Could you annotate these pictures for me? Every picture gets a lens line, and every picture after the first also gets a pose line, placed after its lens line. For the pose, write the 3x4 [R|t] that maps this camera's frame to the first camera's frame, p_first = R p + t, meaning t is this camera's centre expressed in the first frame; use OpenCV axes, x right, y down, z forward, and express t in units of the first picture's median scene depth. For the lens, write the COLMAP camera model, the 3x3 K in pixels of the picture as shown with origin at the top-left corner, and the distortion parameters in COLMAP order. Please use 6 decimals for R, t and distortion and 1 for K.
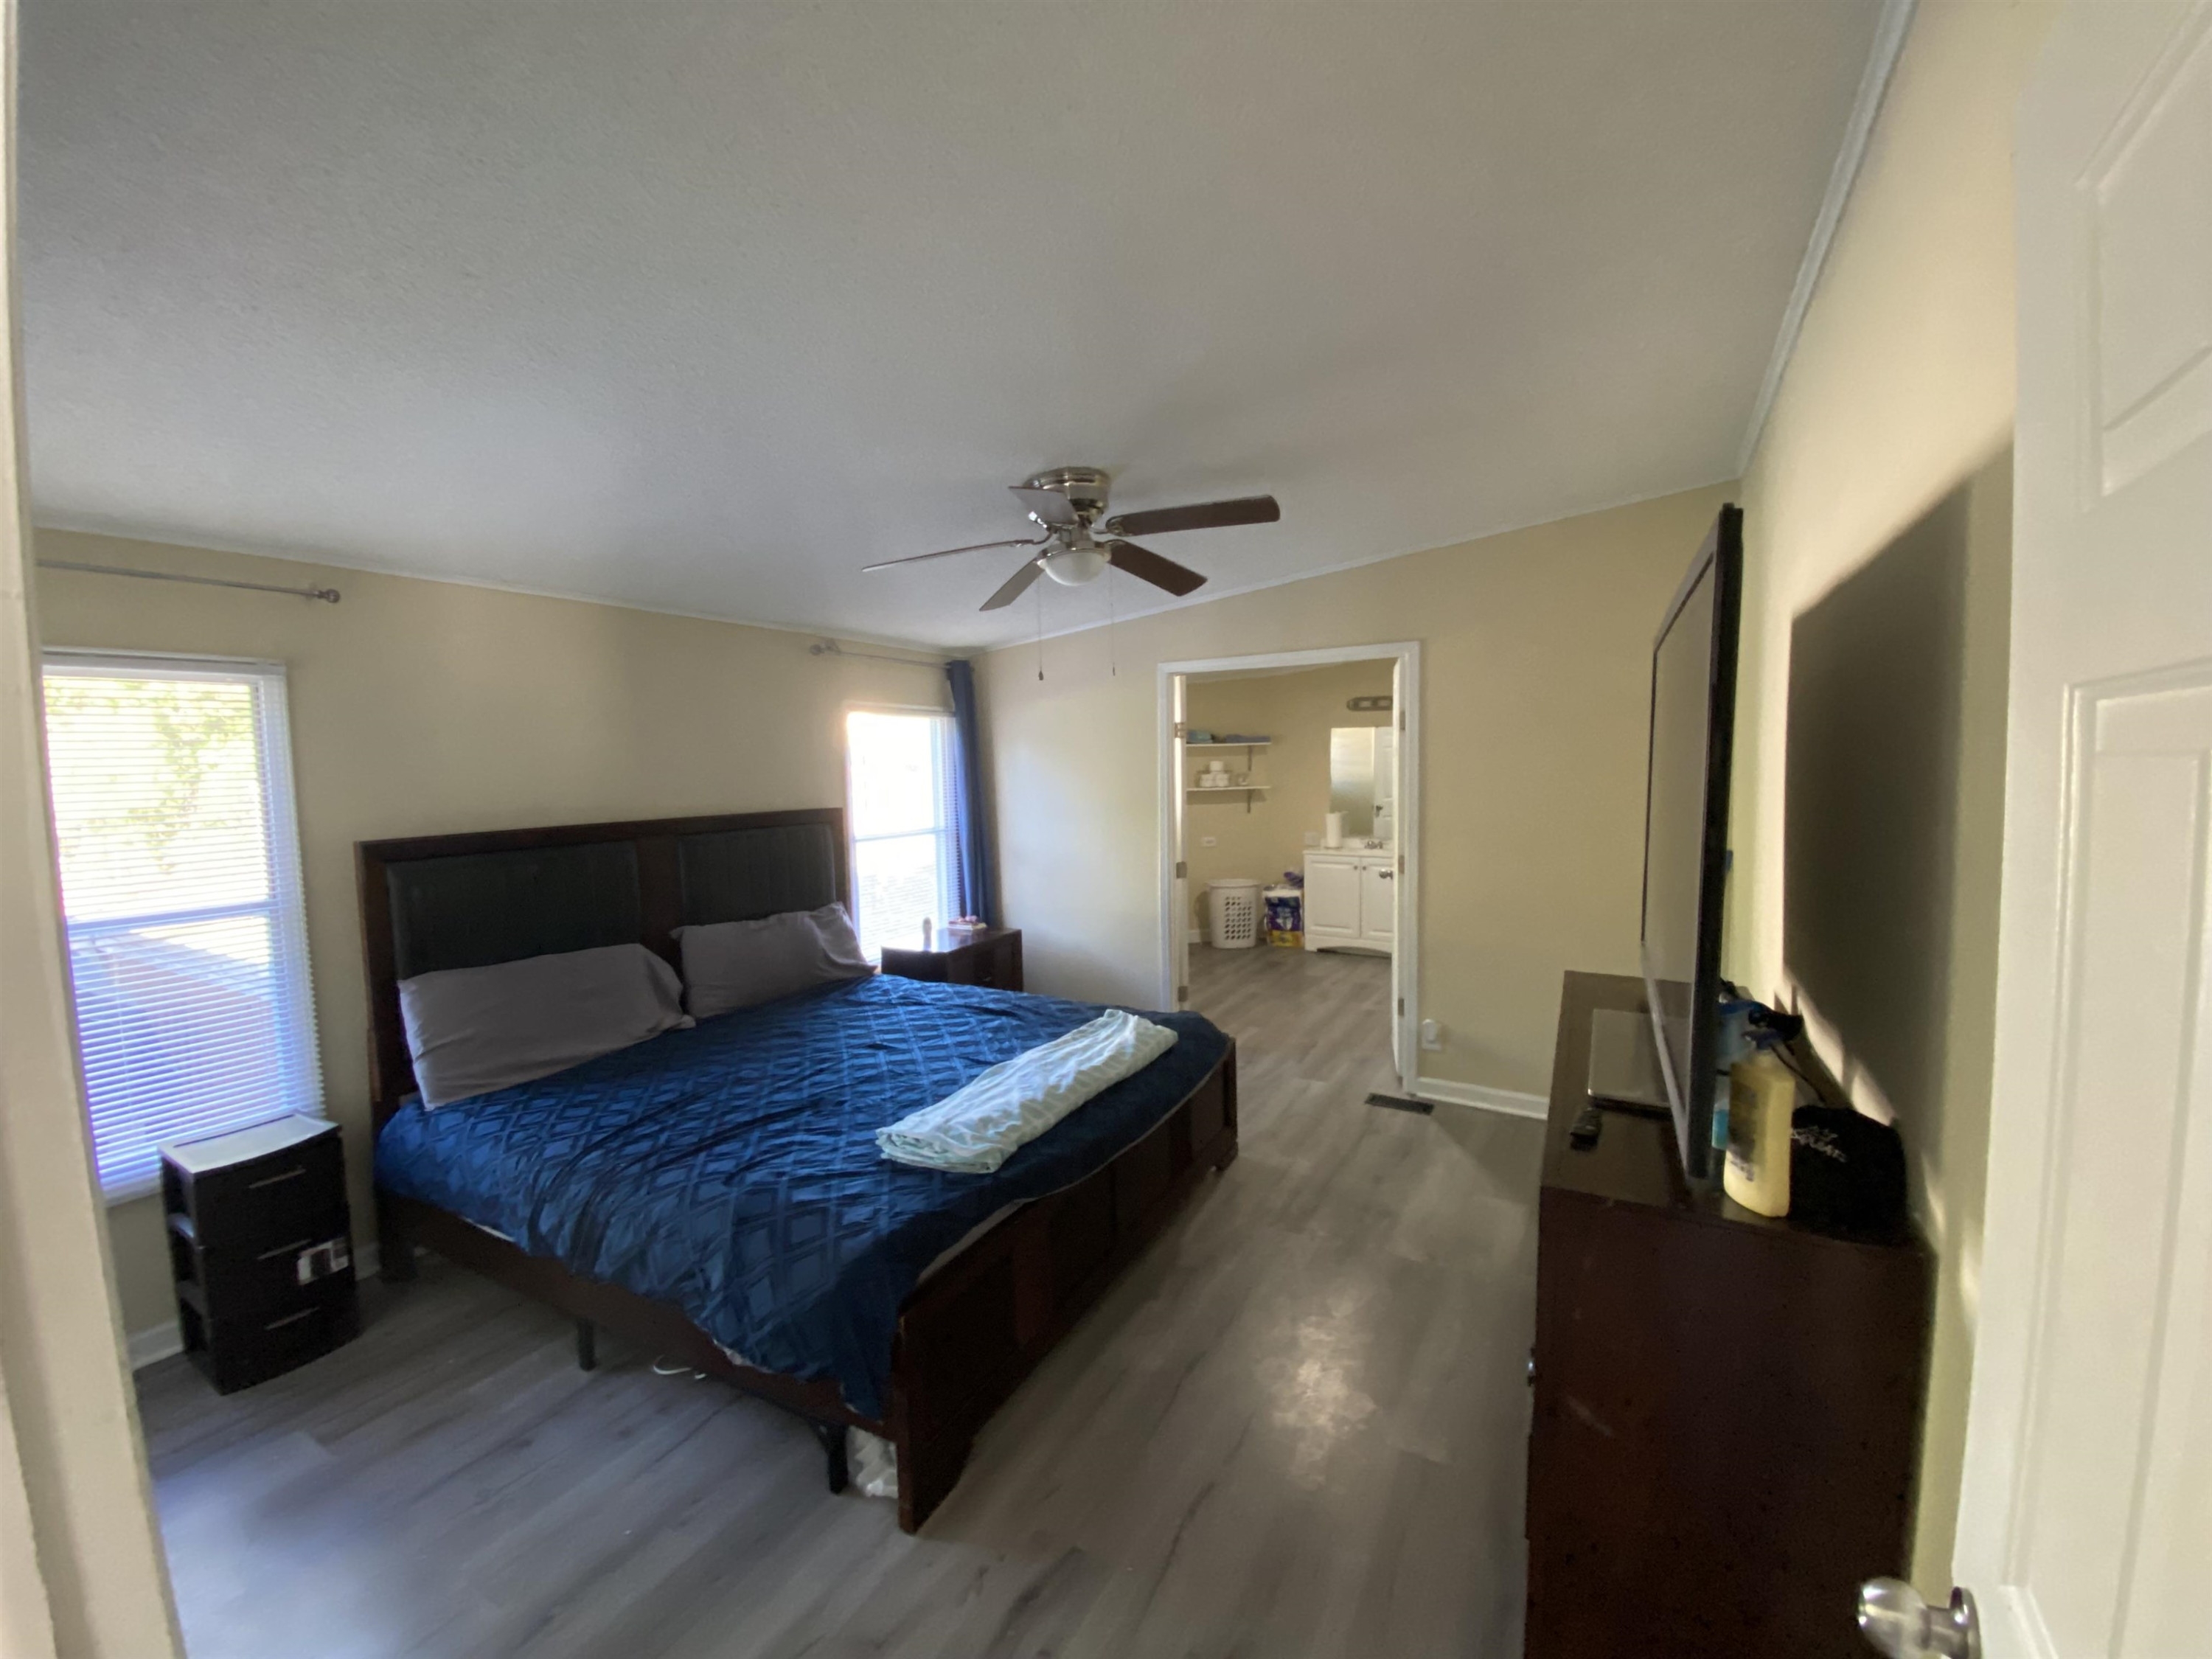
lens RADIAL K [[896.1, 0, 1099.8], [0, 896.1, 834.6], [0, 0, 1]] dist [-0.025891, -0.003636]
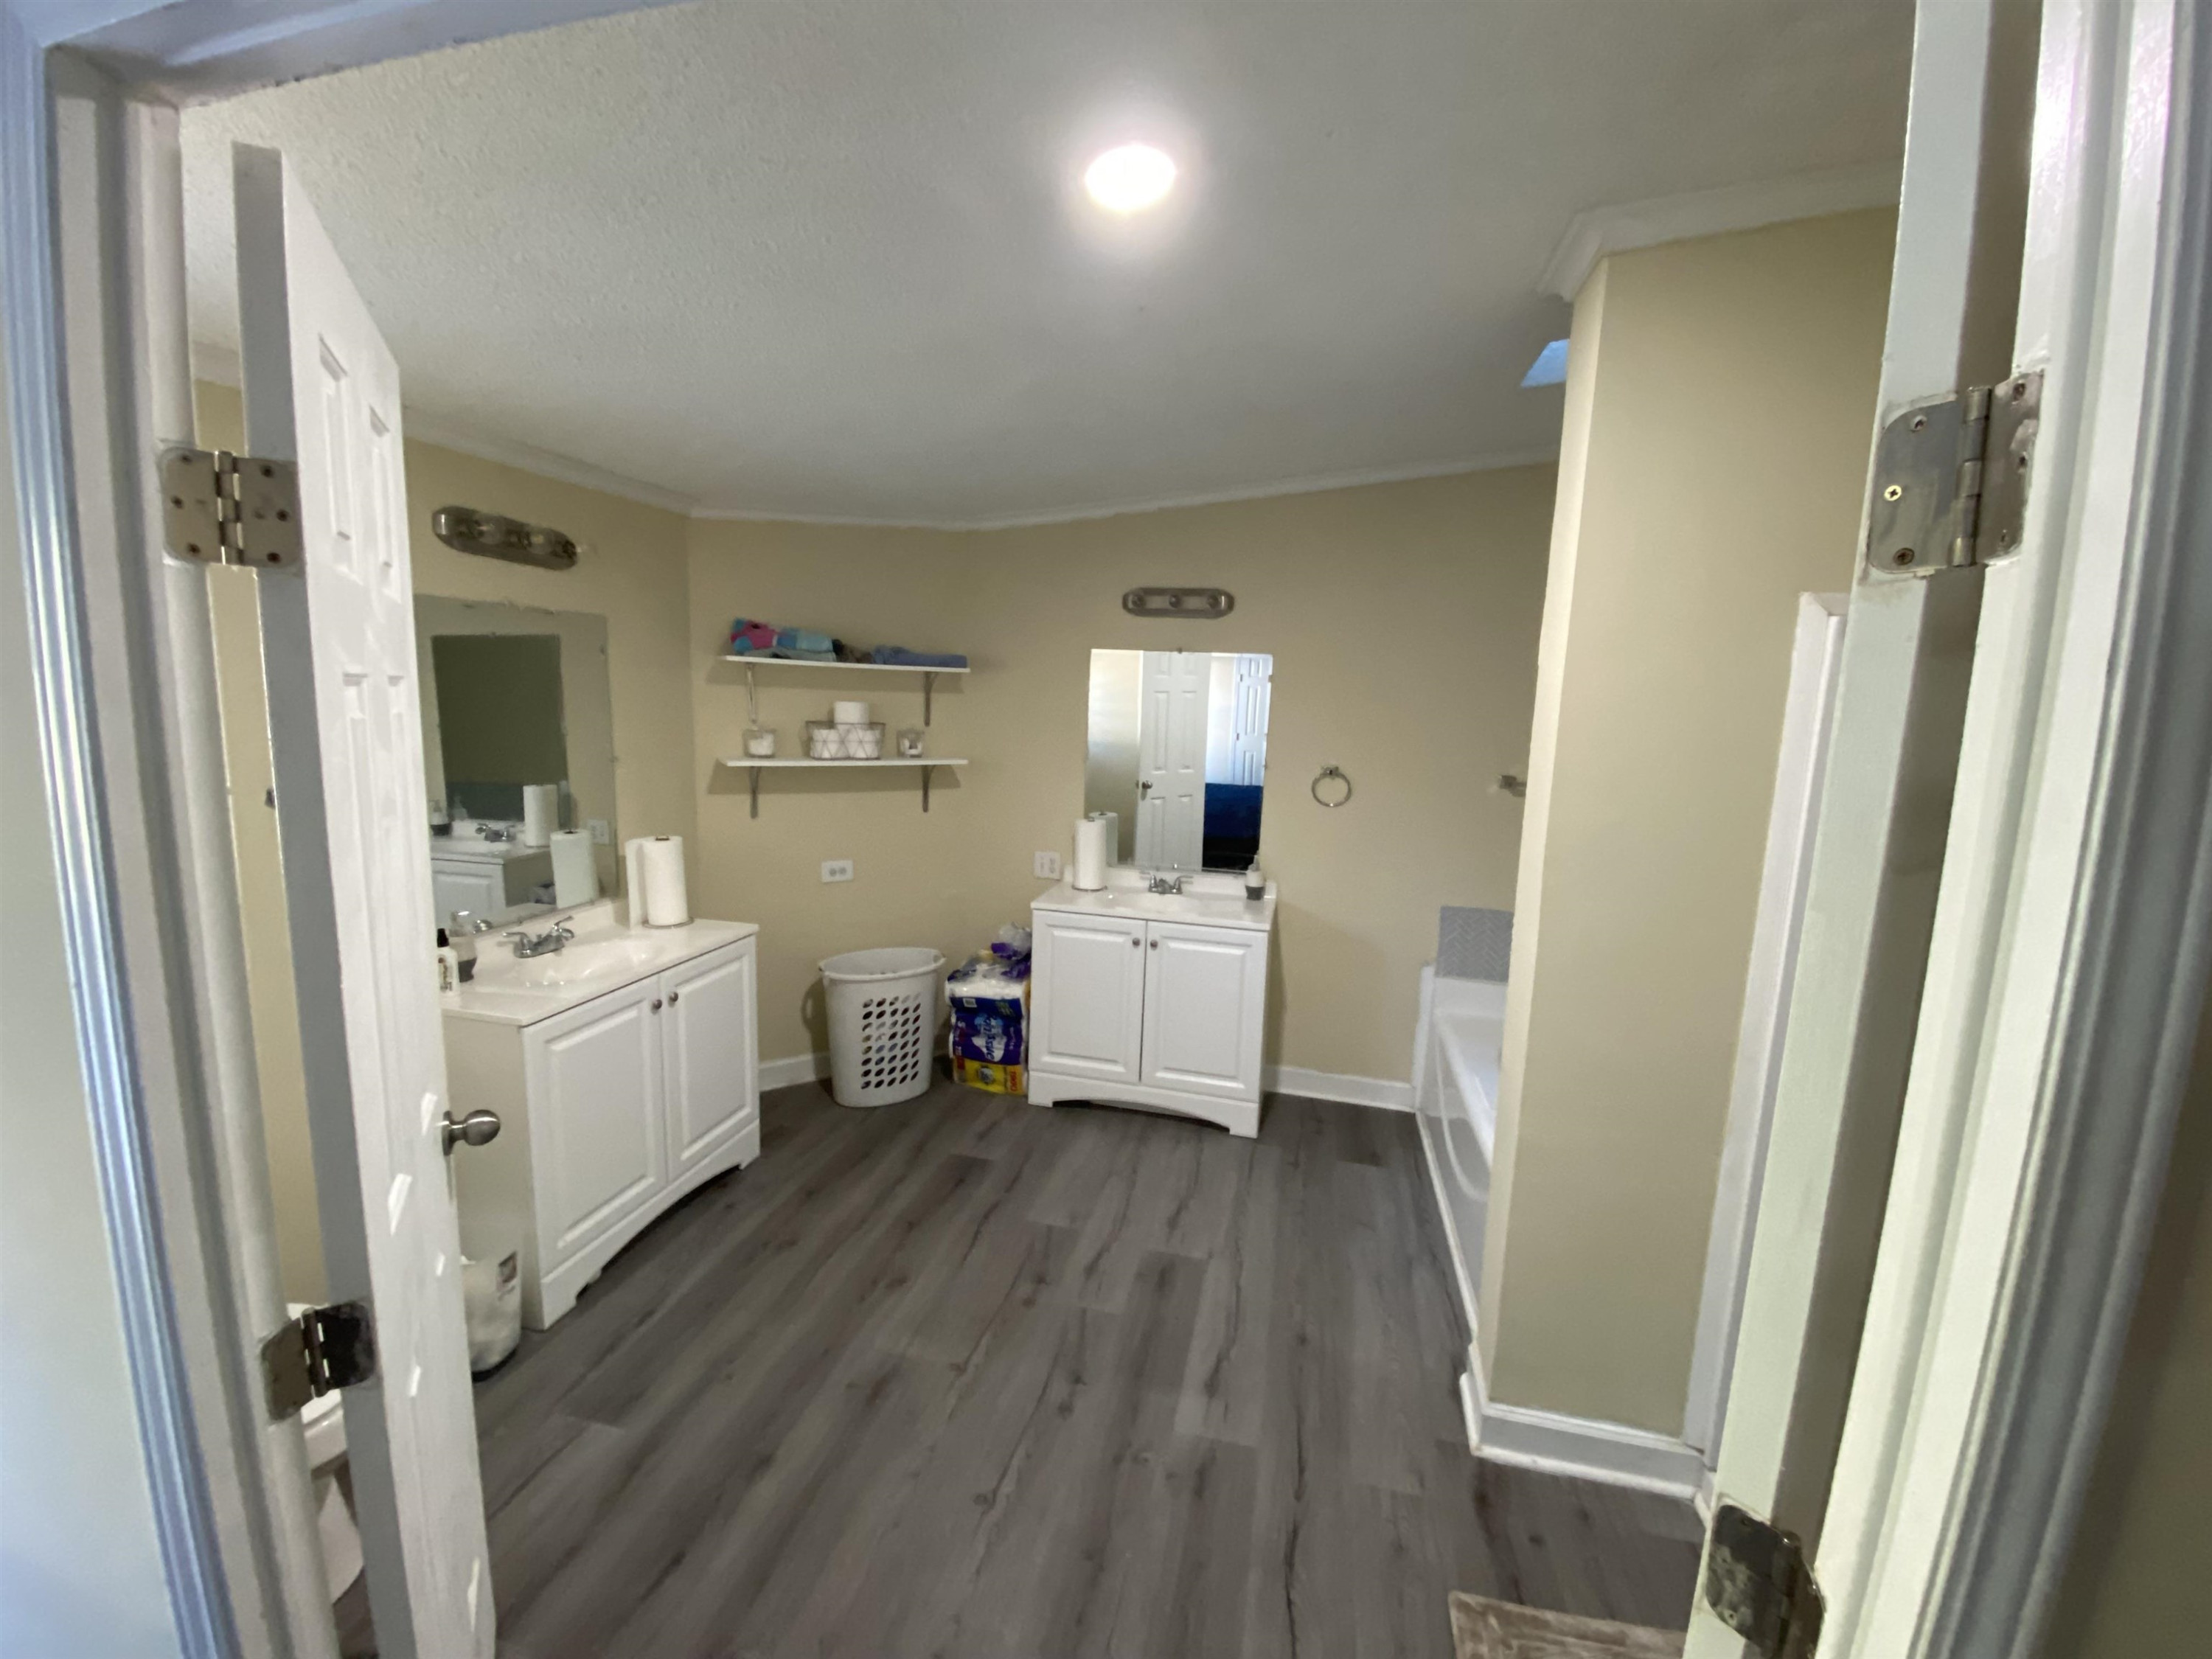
lens RADIAL K [[896.1, 0, 1128.2], [0, 896.1, 822.8], [0, 0, 1]] dist [-0.025891, -0.003636]
pose [[0.944995, 0.017761, 0.326603, 0.117486], [-0.035925, 0.998120, 0.049665, -0.048939], [-0.325107, -0.058667, 0.943856, 0.526888]]
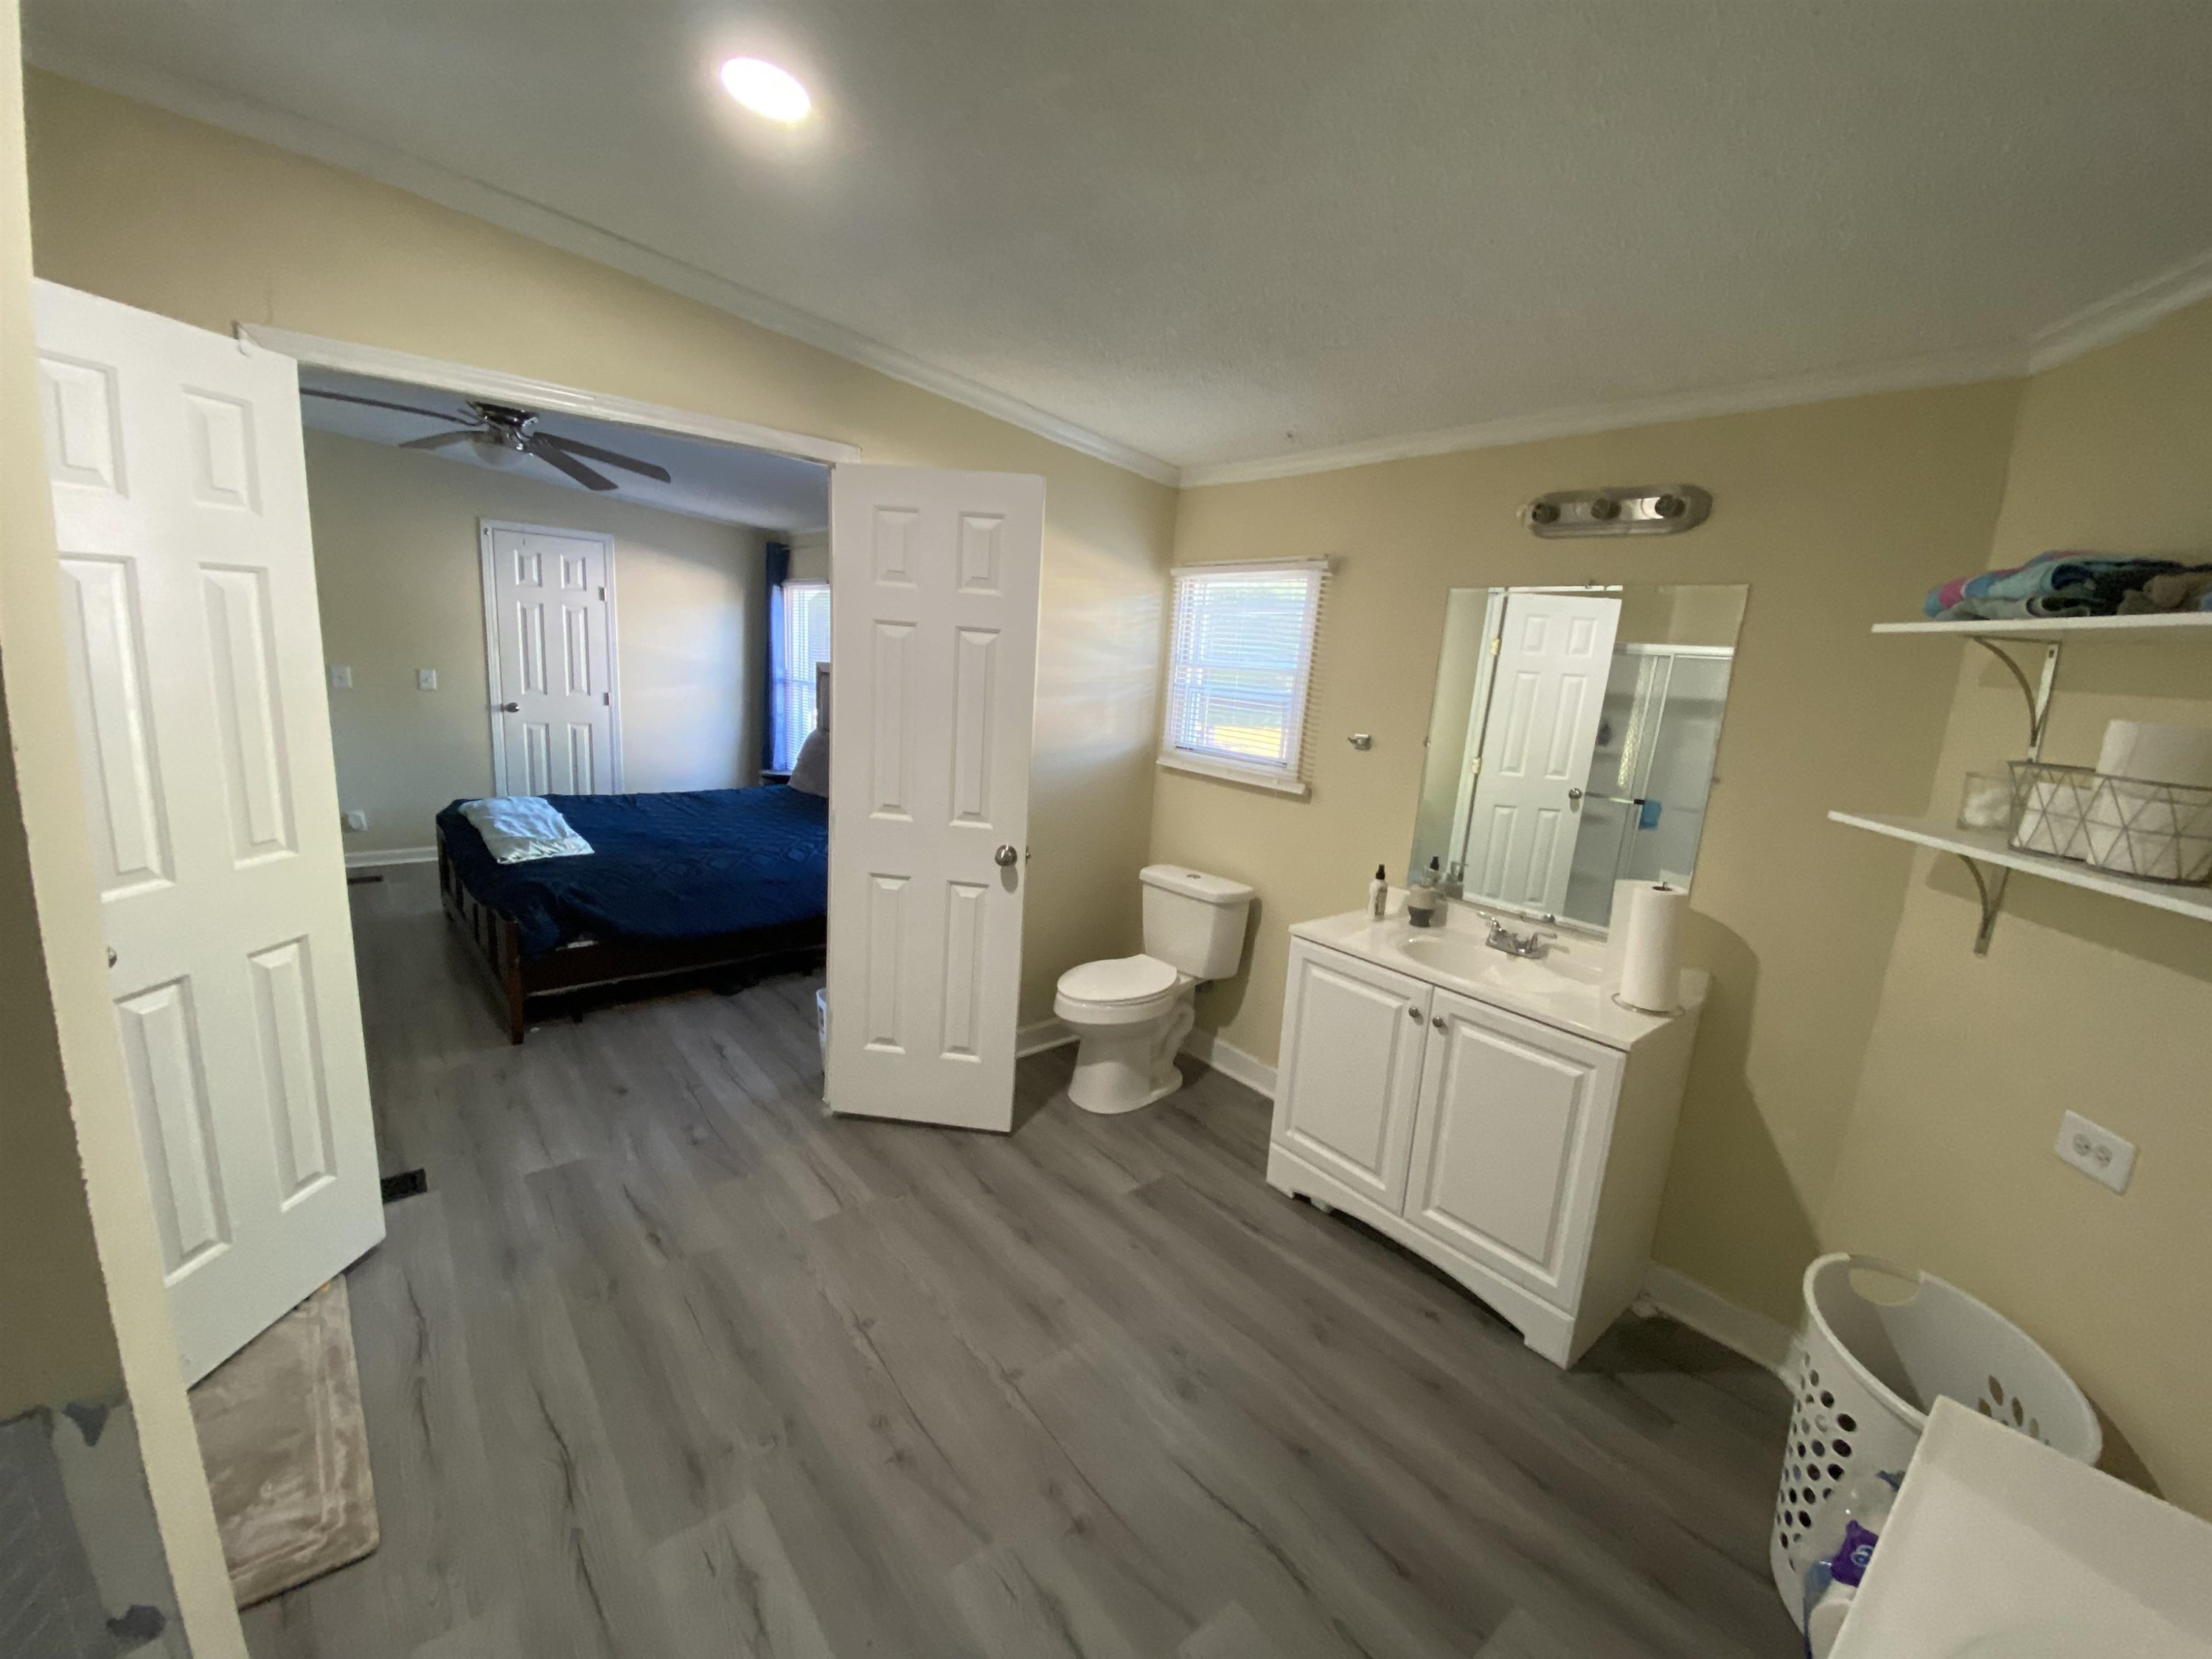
lens RADIAL K [[896.1, 0, 1113.0], [0, 896.1, 825.3], [0, 0, 1]] dist [-0.025891, -0.003636]
pose [[-0.346355, 0.180404, -0.920593, 0.357502], [-0.136644, 0.961167, 0.239765, -0.076182], [0.928098, 0.208837, -0.308254, 0.873863]]
